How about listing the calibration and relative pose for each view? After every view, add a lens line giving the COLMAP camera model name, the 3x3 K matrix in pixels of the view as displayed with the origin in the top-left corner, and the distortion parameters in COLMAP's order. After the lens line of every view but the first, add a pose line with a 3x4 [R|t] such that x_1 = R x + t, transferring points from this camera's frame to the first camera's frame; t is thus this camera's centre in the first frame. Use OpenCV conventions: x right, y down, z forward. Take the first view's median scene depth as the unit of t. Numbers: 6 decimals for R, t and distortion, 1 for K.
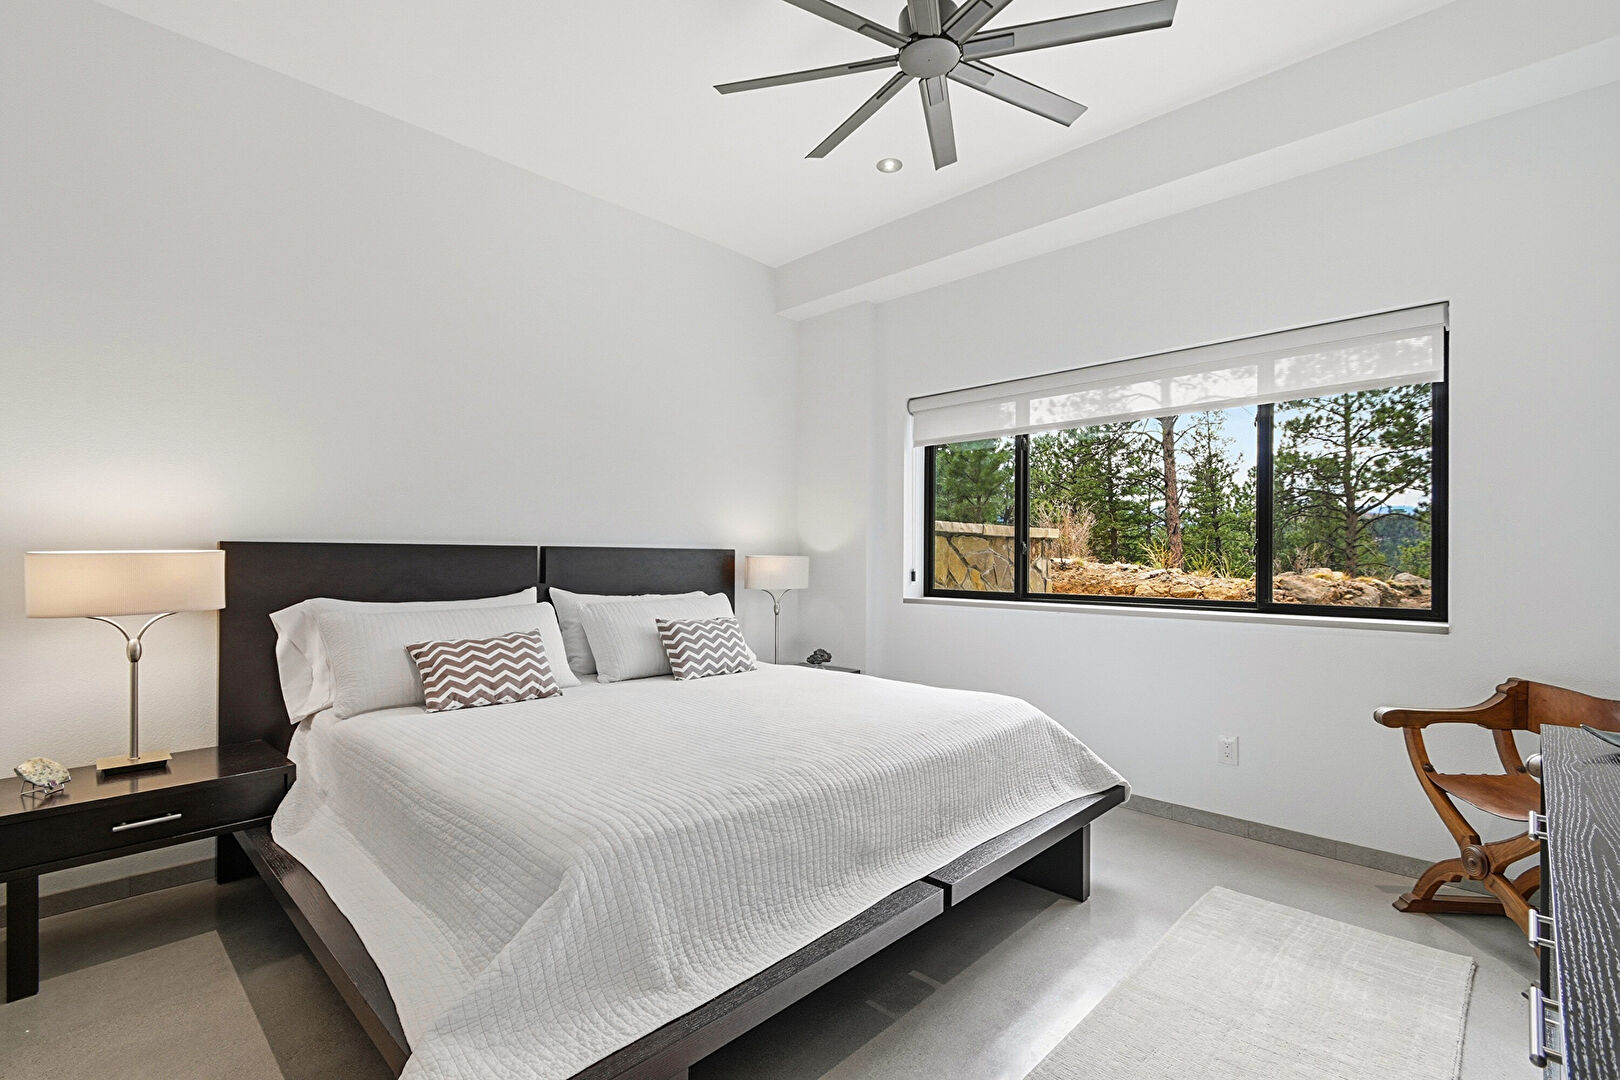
lens RADIAL K [[740.1, 0, 818.0], [0, 740.1, 548.1], [0, 0, 1]] dist [-0.000471, -0.001037]
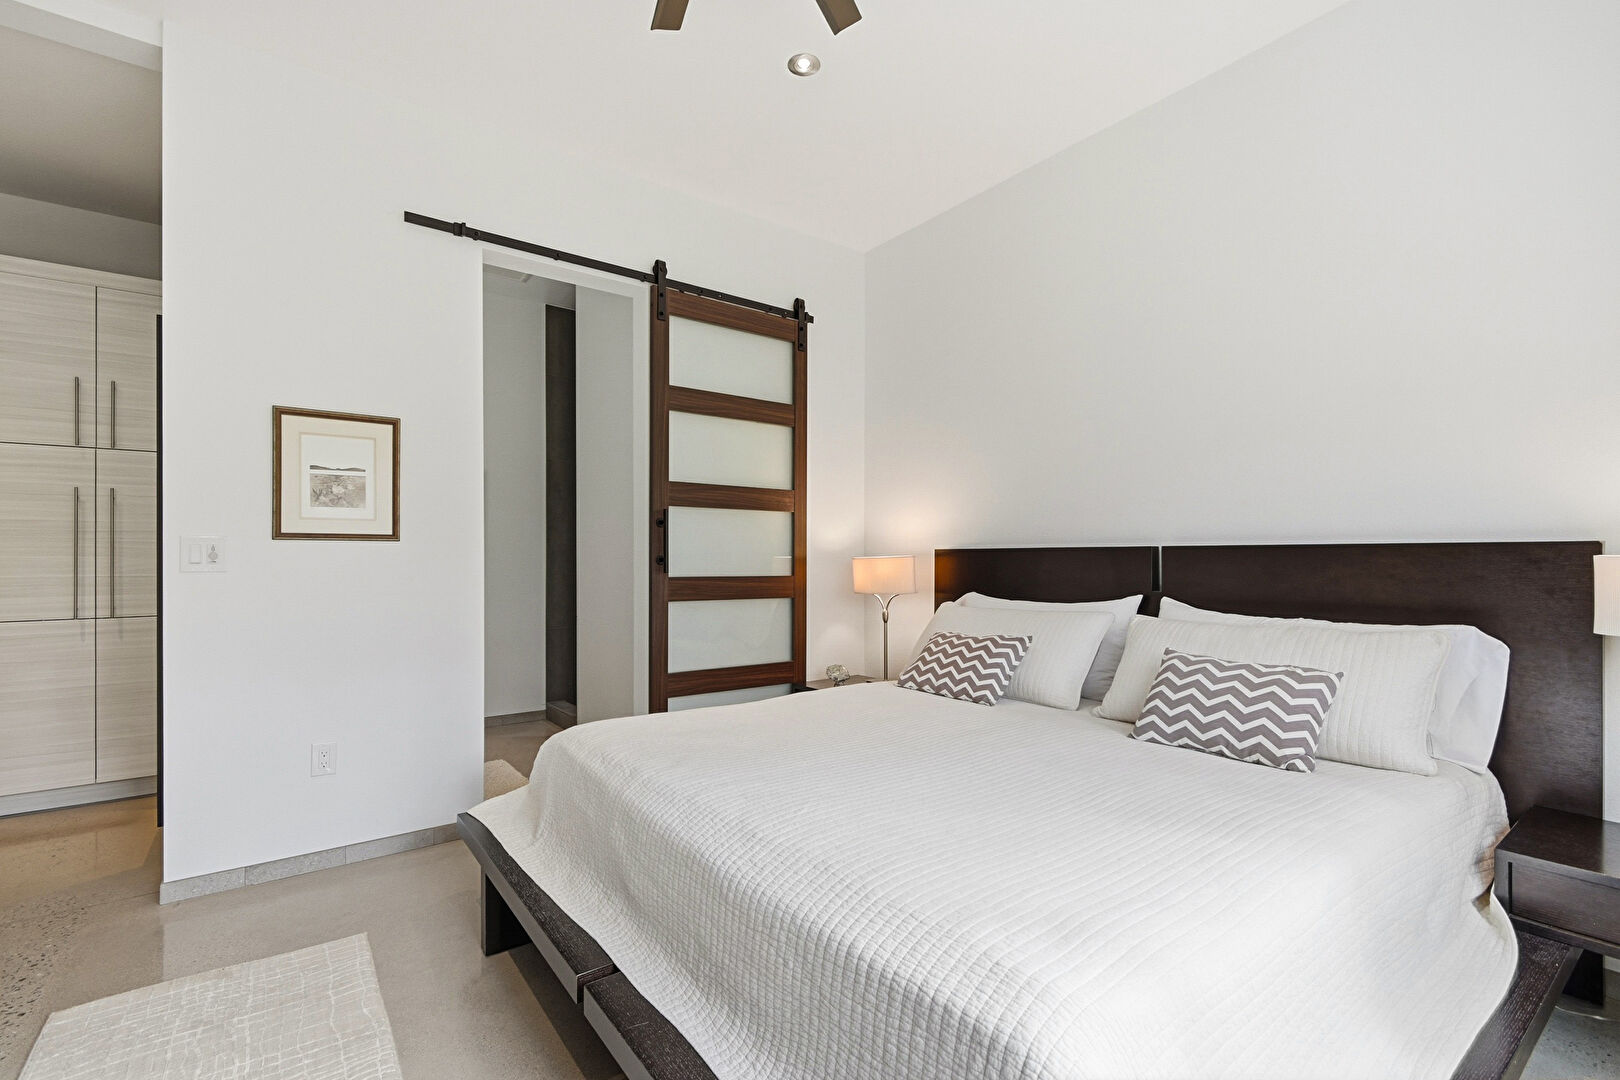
lens RADIAL K [[740.1, 0, 821.1], [0, 740.1, 551.5], [0, 0, 1]] dist [-0.000471, -0.001037]
pose [[-0.163784, -0.014289, -0.986393, 0.527259], [0.007030, 0.999853, -0.015651, 0.014478], [0.986471, -0.009498, -0.163660, 0.807495]]
